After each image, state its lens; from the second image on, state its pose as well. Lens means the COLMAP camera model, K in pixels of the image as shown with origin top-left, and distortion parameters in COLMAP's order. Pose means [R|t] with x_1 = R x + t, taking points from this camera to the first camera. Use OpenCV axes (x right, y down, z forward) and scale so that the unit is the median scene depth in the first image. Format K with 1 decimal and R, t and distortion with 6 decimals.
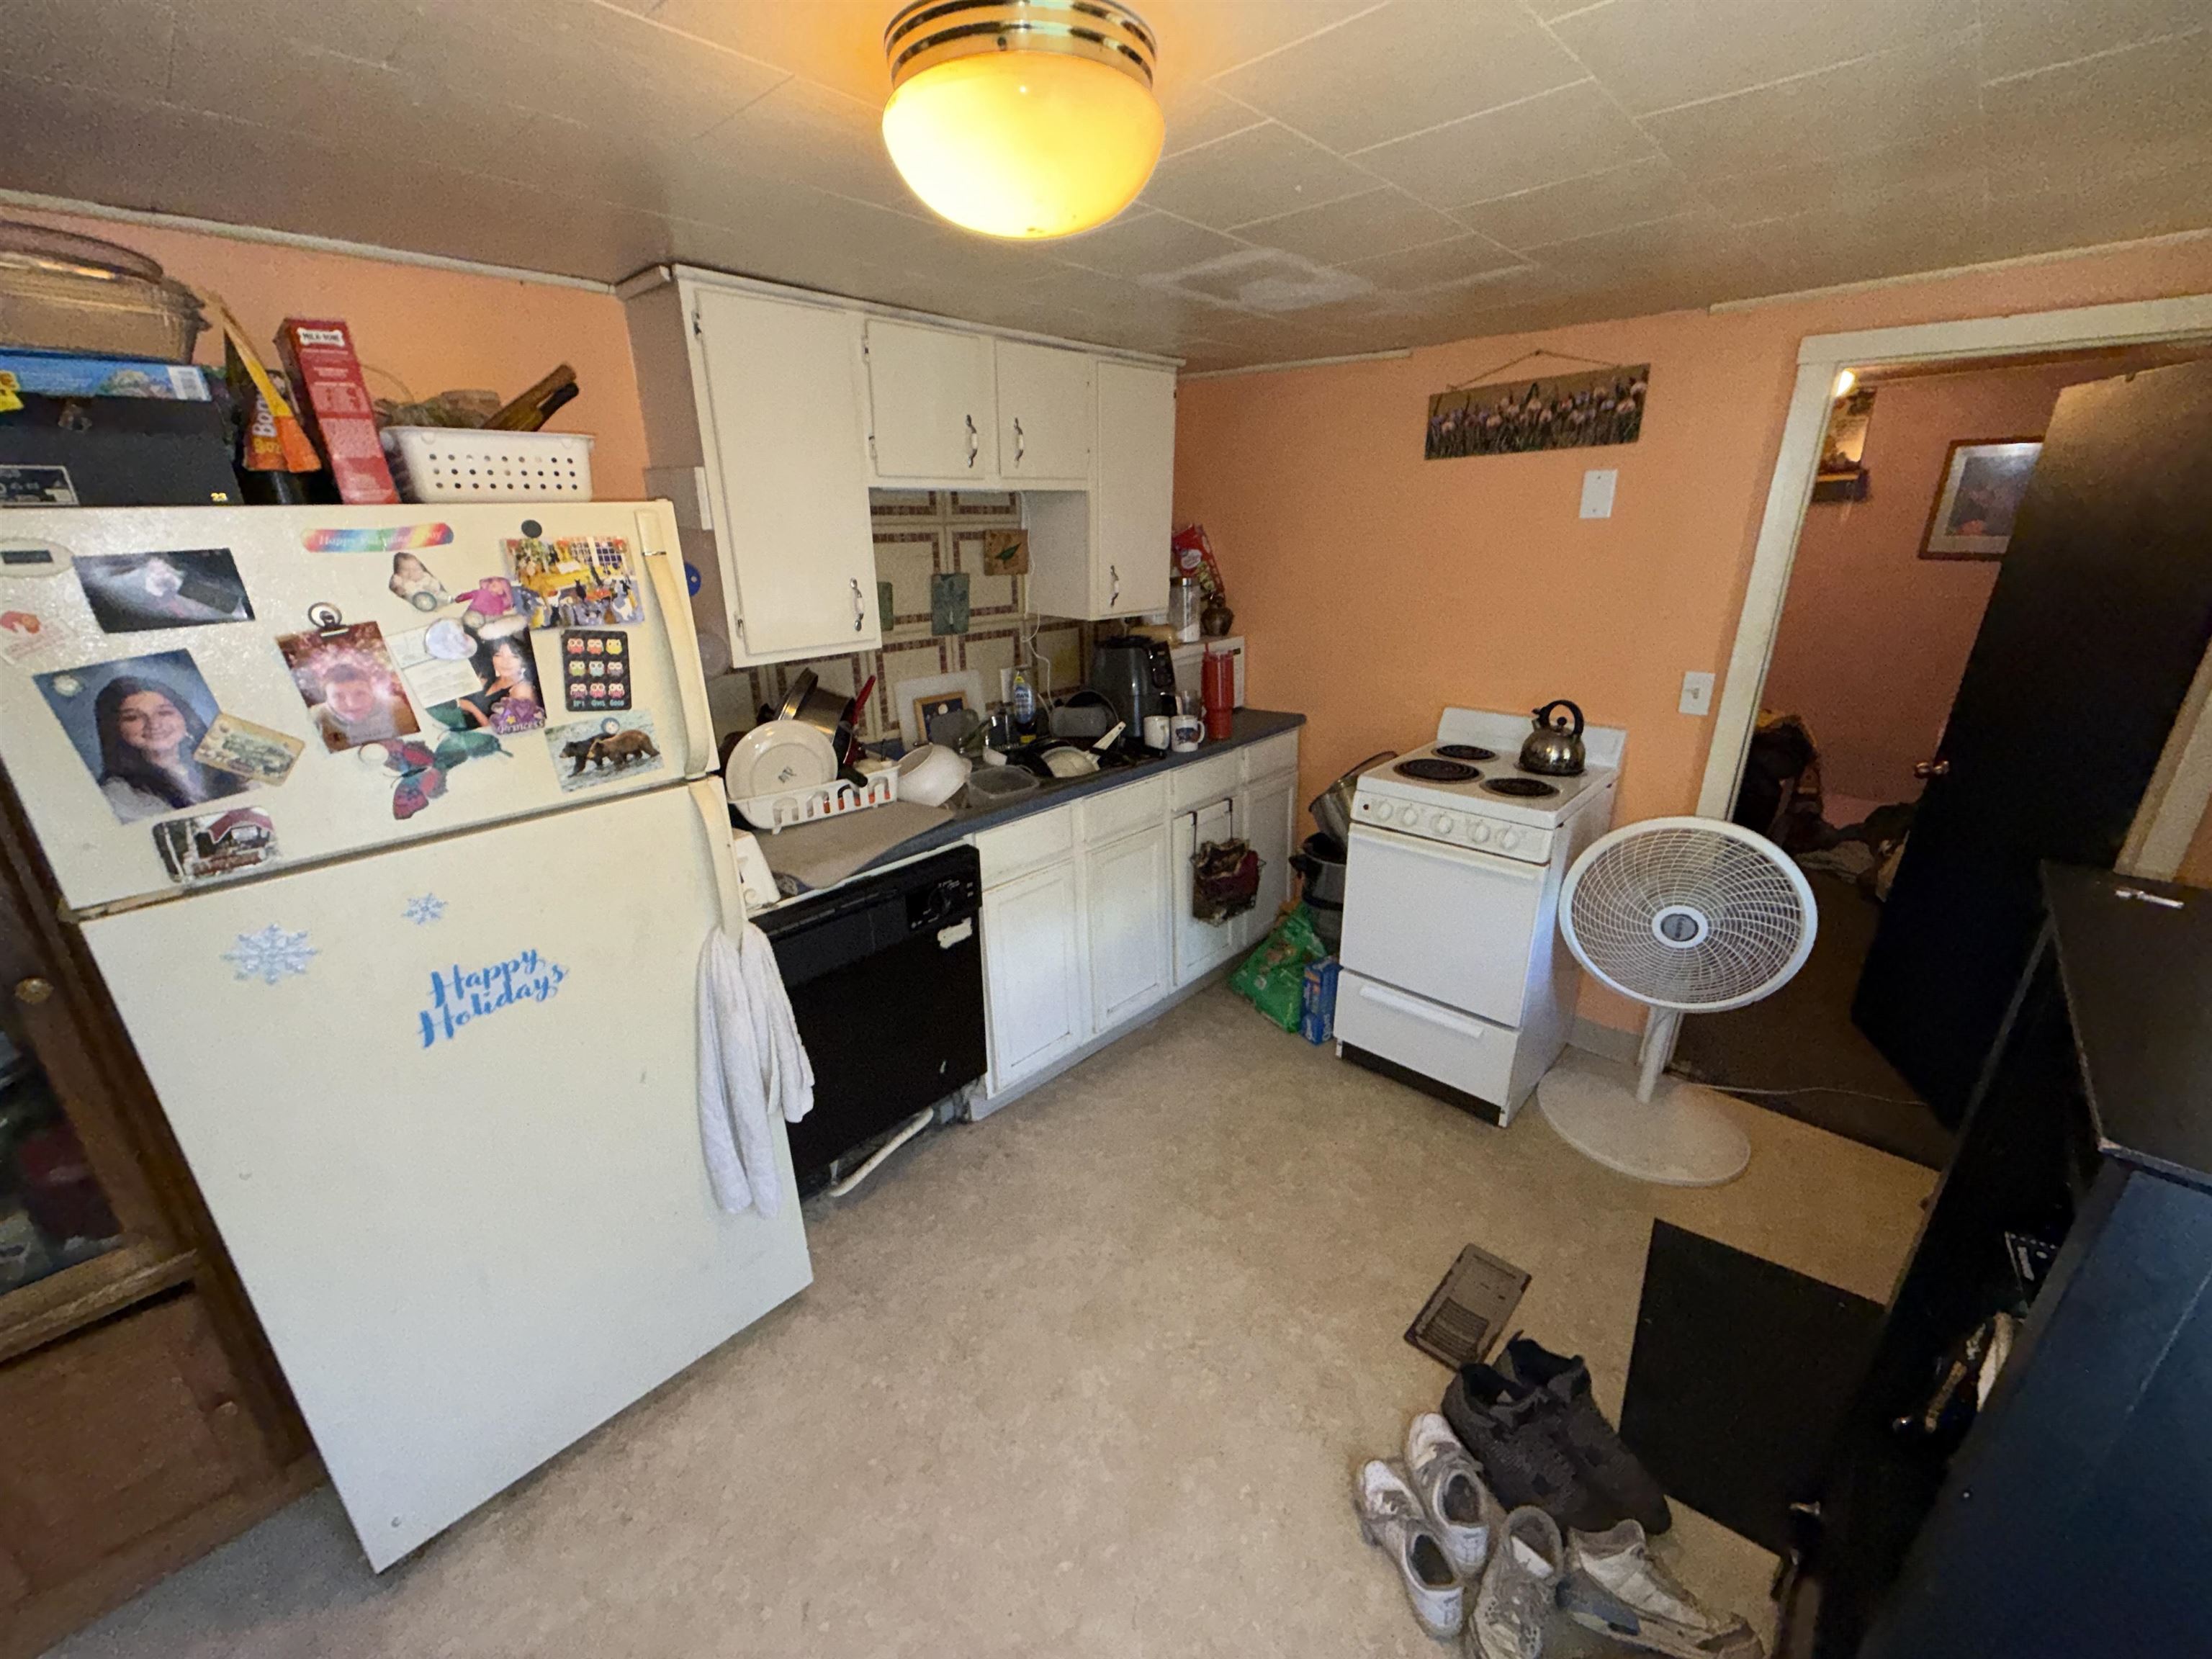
lens RADIAL K [[875.2, 0, 1100.9], [0, 875.2, 825.7], [0, 0, 1]] dist [-0.002900, 0.001135]
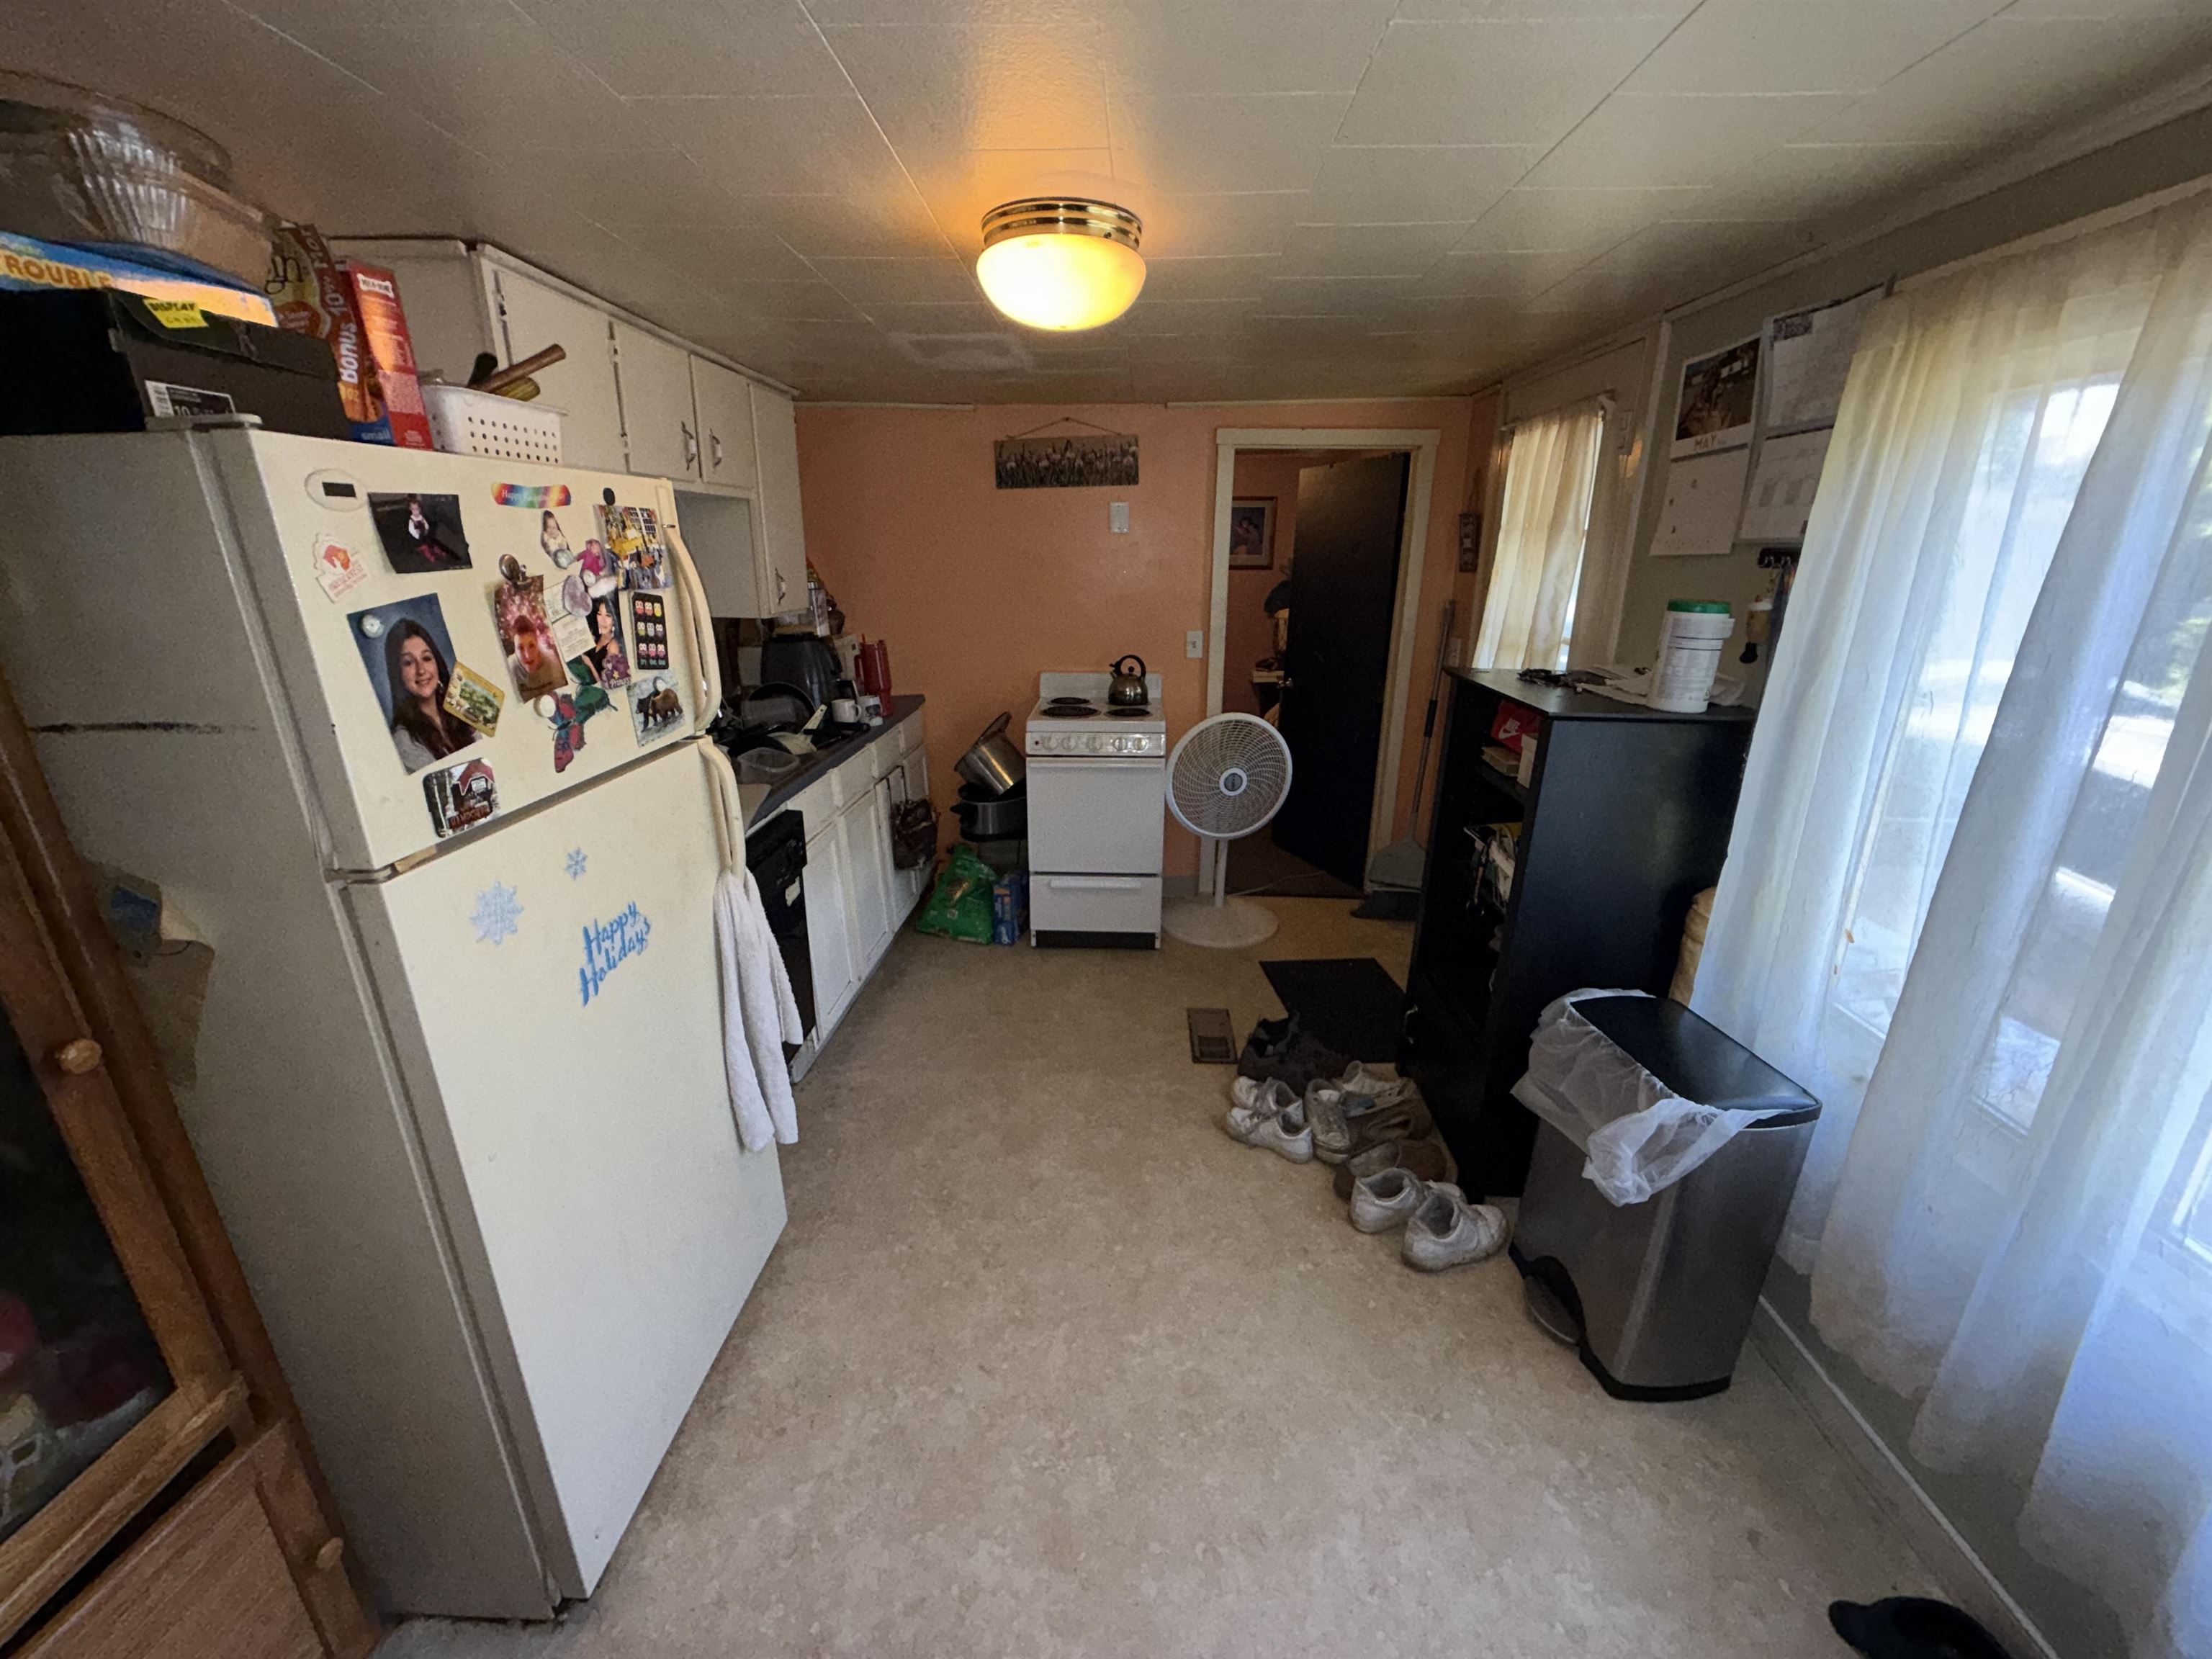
lens RADIAL K [[875.2, 0, 1104.9], [0, 875.2, 826.4], [0, 0, 1]] dist [-0.002900, 0.001135]
pose [[0.753155, -0.185446, 0.631163, -0.582555], [0.208608, 0.977253, 0.038205, 0.088287], [-0.623891, 0.102892, 0.774709, -0.105896]]
